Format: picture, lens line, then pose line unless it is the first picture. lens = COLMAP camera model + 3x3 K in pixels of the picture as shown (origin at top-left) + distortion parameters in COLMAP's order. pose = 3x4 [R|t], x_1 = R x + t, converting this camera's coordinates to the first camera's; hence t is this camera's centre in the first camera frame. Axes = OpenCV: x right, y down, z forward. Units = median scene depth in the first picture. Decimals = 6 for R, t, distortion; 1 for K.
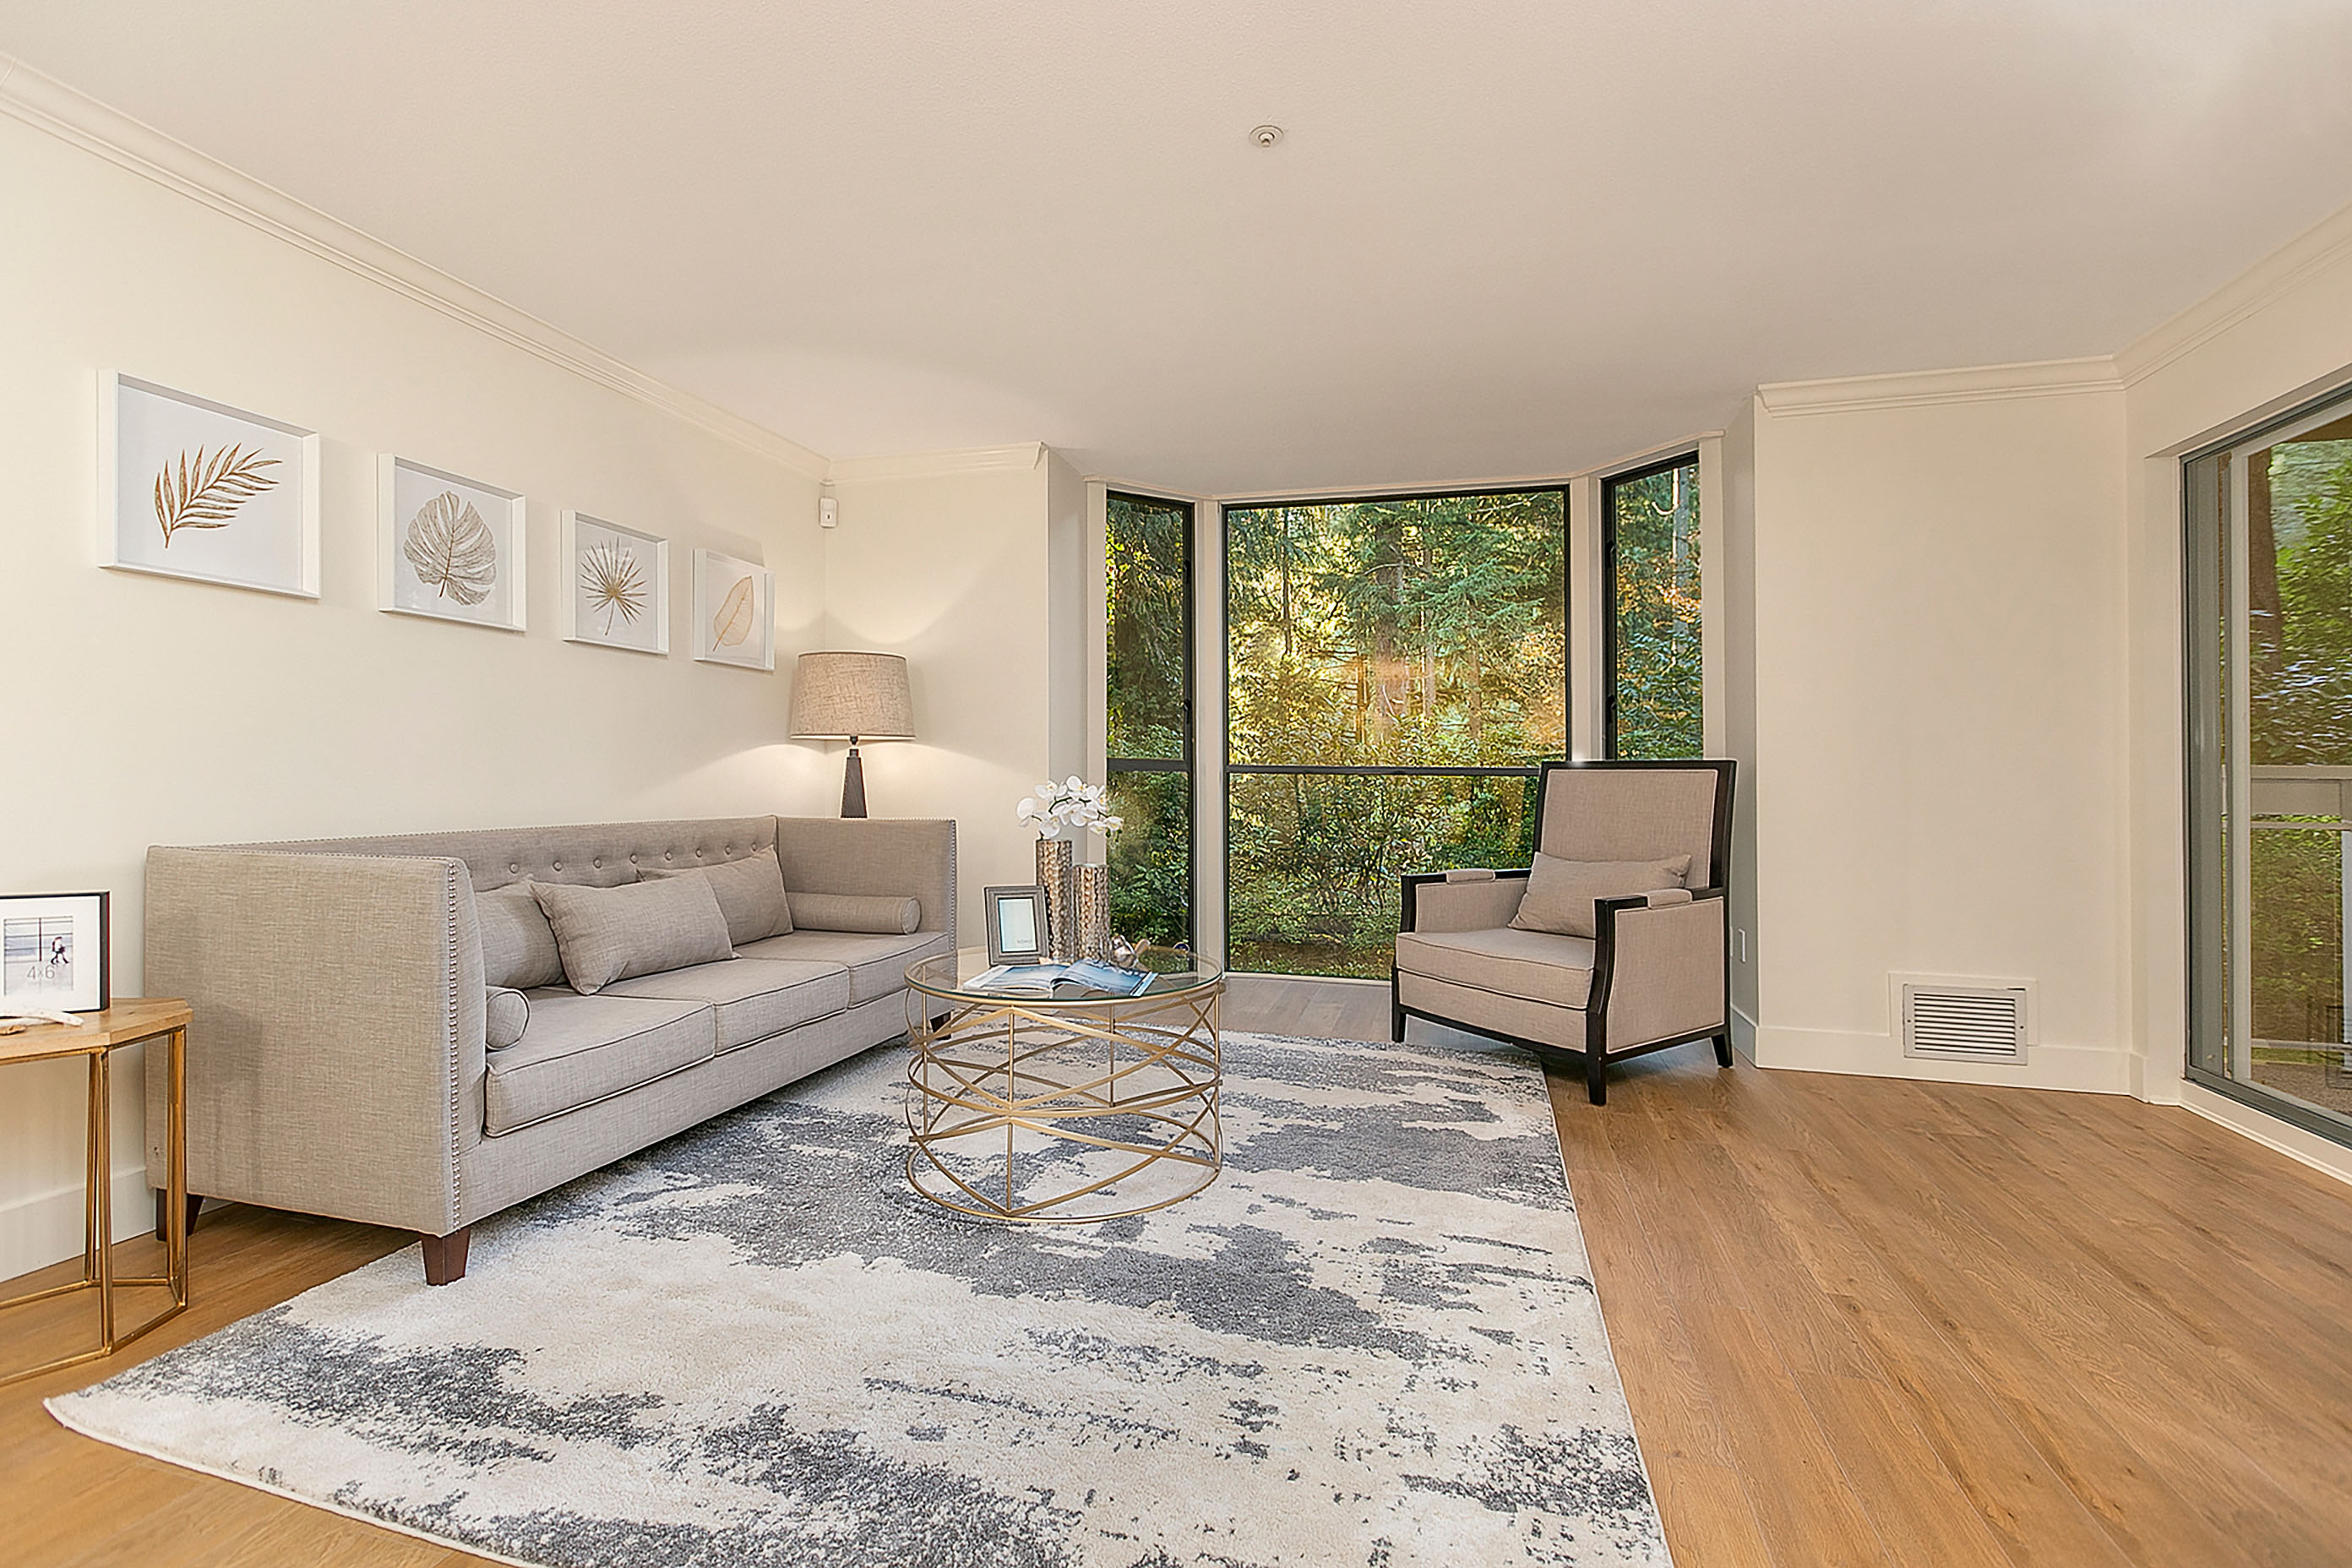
lens RADIAL K [[1058.7, 0, 1168.1], [0, 1058.7, 770.3], [0, 0, 1]] dist [0.004991, 0.000355]
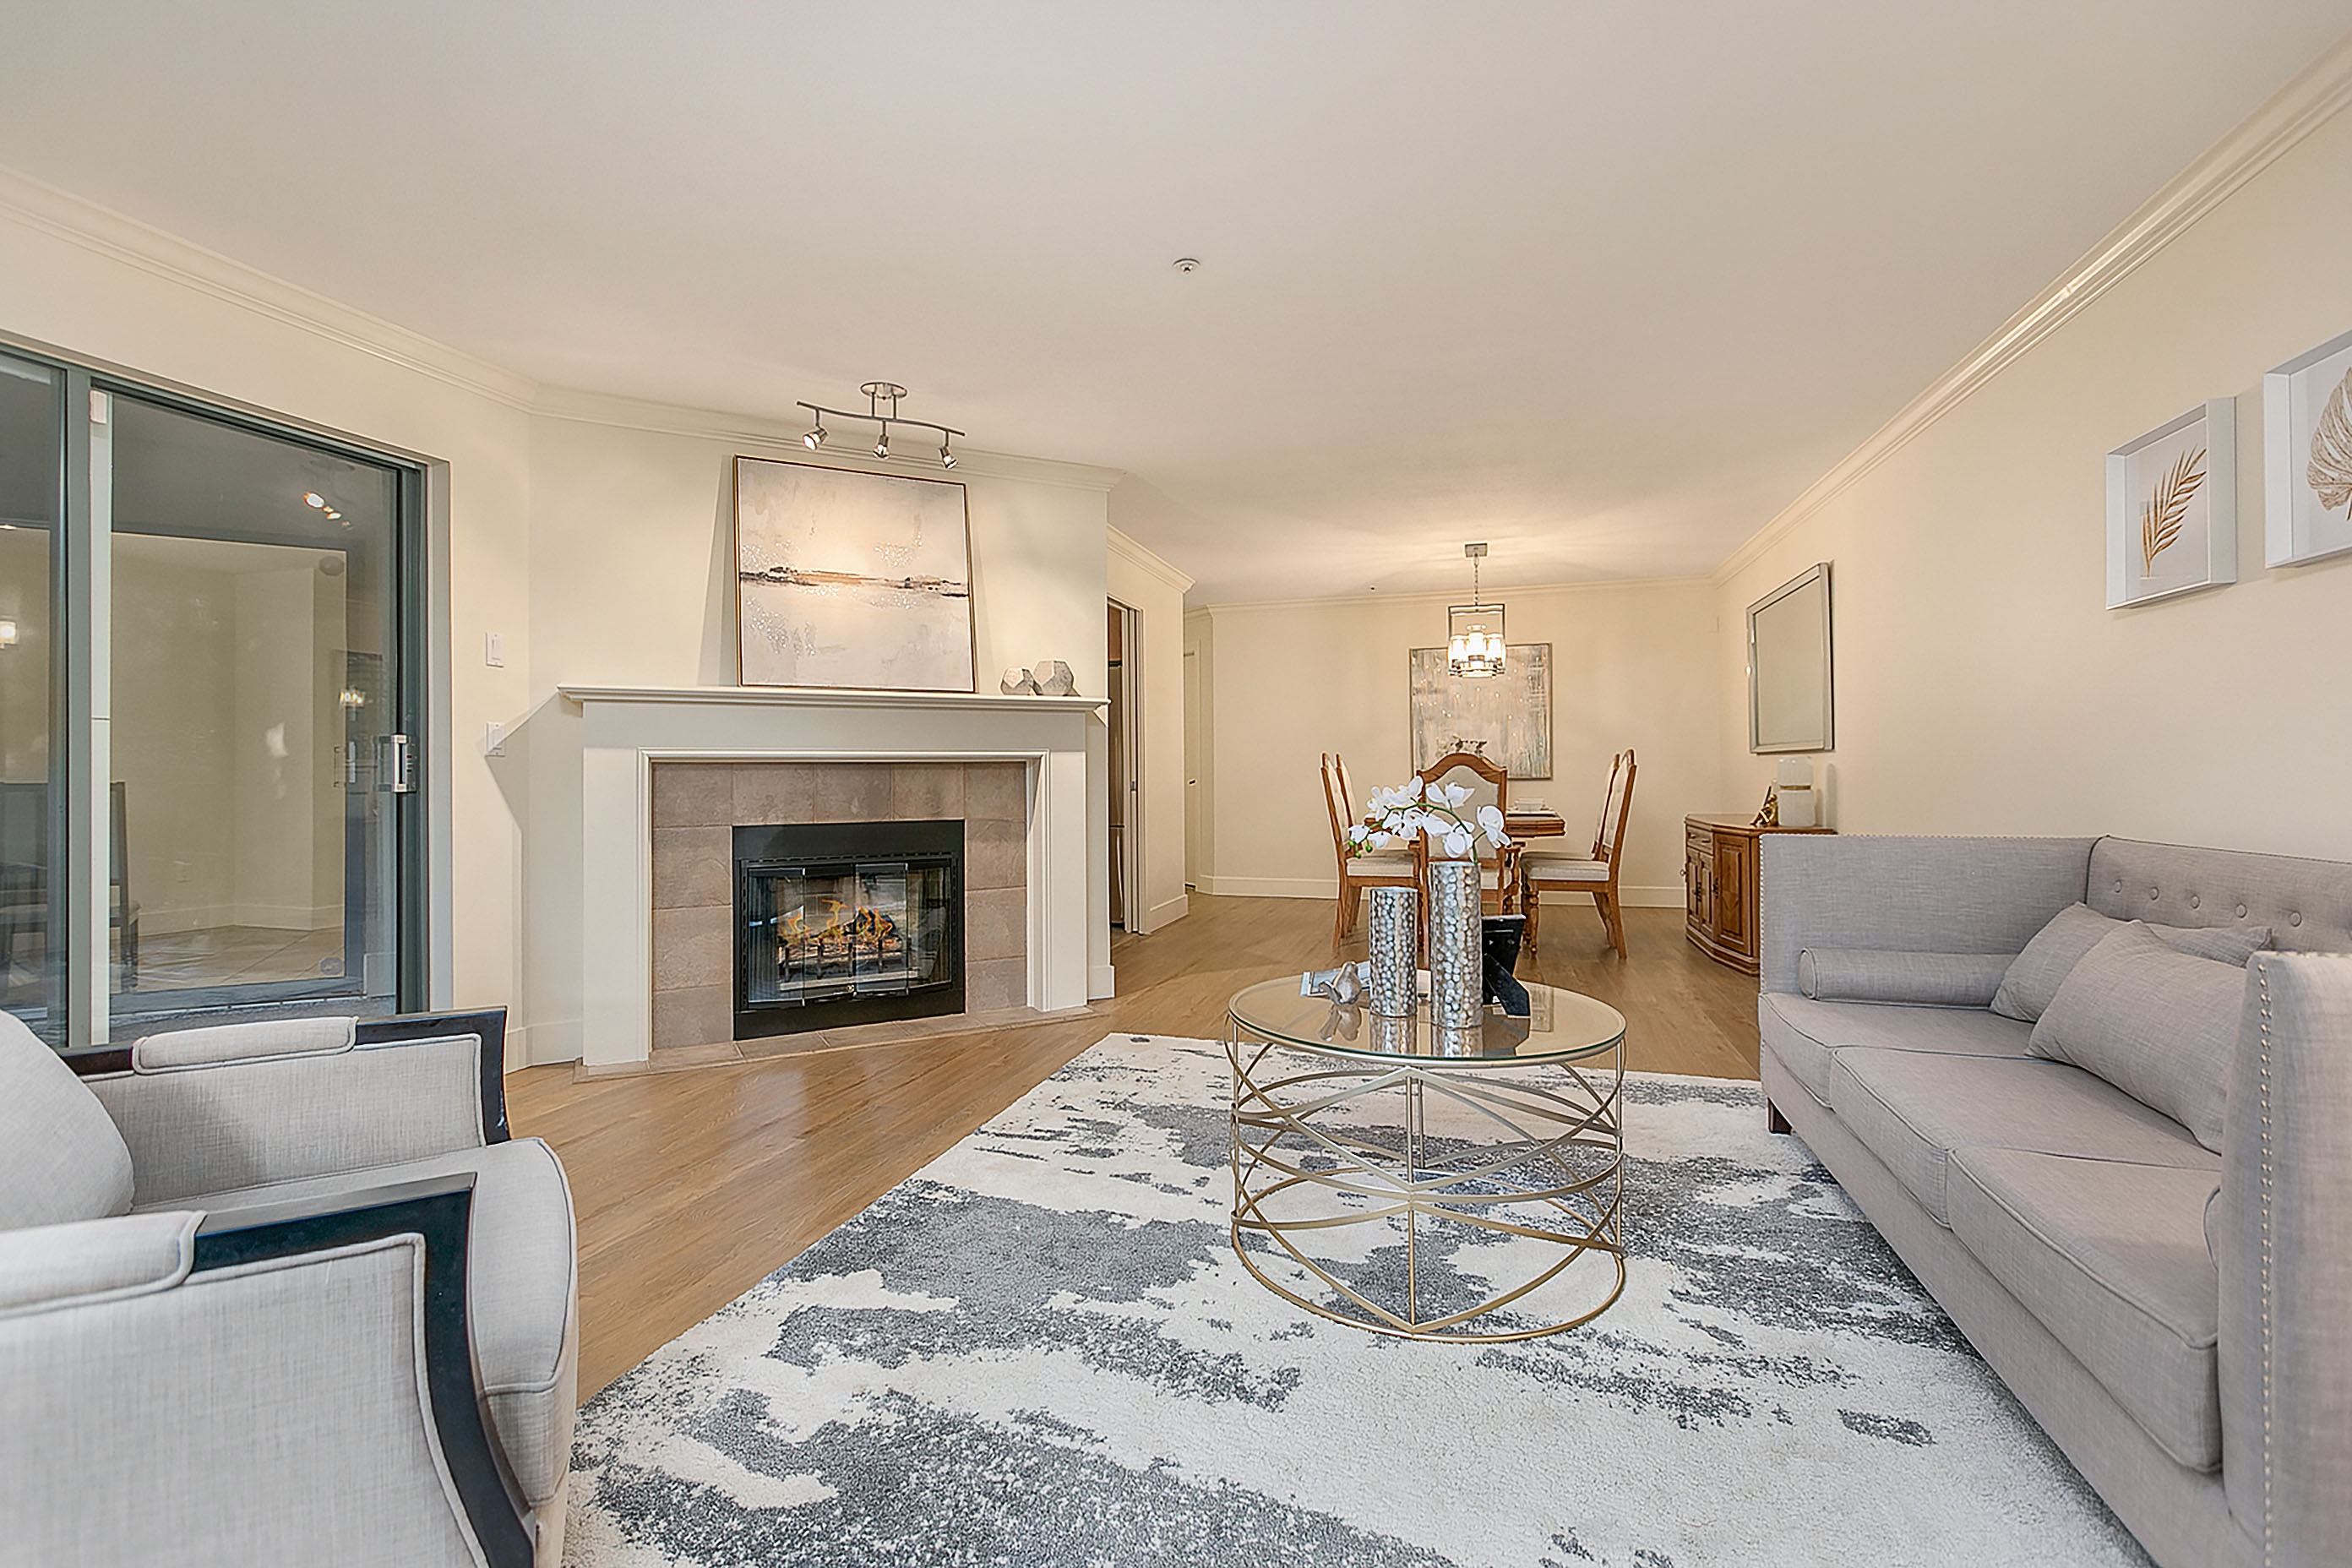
lens RADIAL K [[1058.7, 0, 1177.7], [0, 1058.7, 766.7], [0, 0, 1]] dist [0.004991, 0.000355]
pose [[-0.999936, 0.001128, 0.011264, 0.095080], [0.001205, 0.999976, 0.006835, -0.010754], [-0.011256, 0.006849, -0.999913, 2.108636]]
